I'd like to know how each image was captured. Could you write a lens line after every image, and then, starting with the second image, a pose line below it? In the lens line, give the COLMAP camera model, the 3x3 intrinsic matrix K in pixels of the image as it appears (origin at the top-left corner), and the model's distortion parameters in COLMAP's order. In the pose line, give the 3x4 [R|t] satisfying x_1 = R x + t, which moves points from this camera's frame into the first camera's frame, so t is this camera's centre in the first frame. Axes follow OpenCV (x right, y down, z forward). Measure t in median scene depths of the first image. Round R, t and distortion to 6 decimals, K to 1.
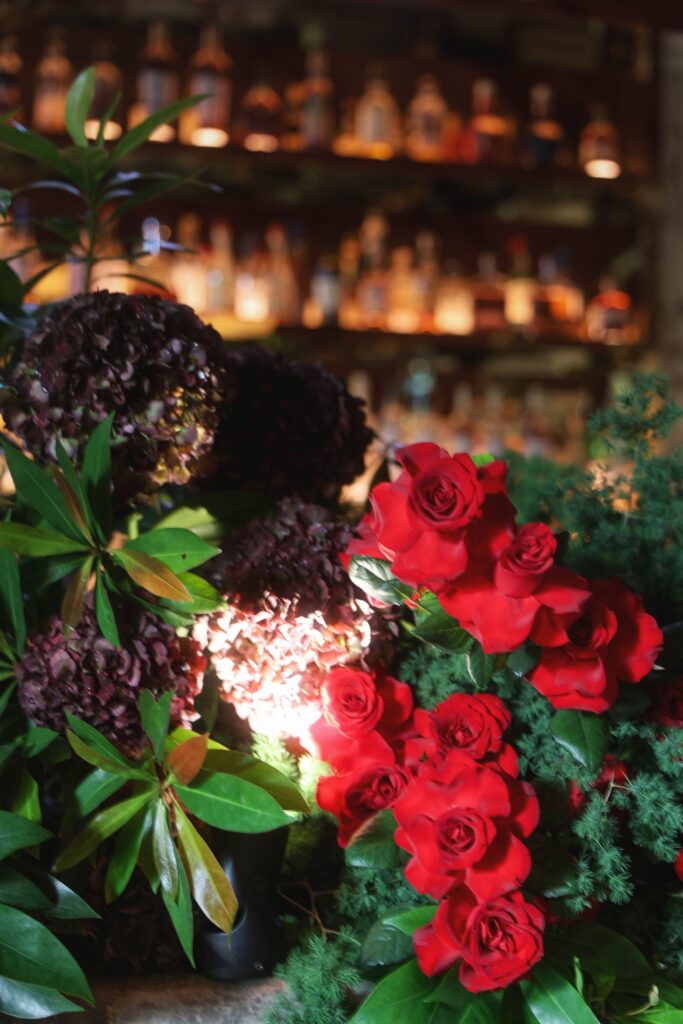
lens RADIAL K [[1529.0, 0, 341.5], [0, 1529.0, 512.0], [0, 0, 1]] dist [-0.036921, -0.088522]
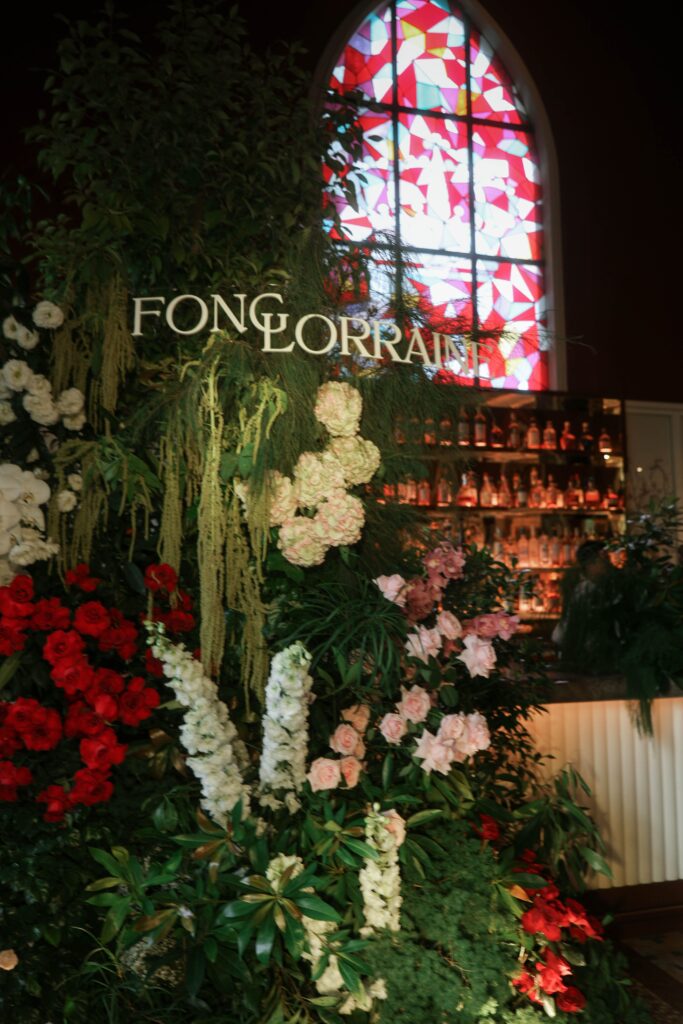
lens RADIAL K [[805.9, 0, 341.5], [0, 805.9, 512.0], [0, 0, 1]] dist [-0.002904, -0.004106]
pose [[0.997531, -0.022873, 0.066401, -1.634752], [0.026919, 0.997793, -0.060692, -0.113749], [-0.064866, 0.062330, 0.995945, -1.805349]]
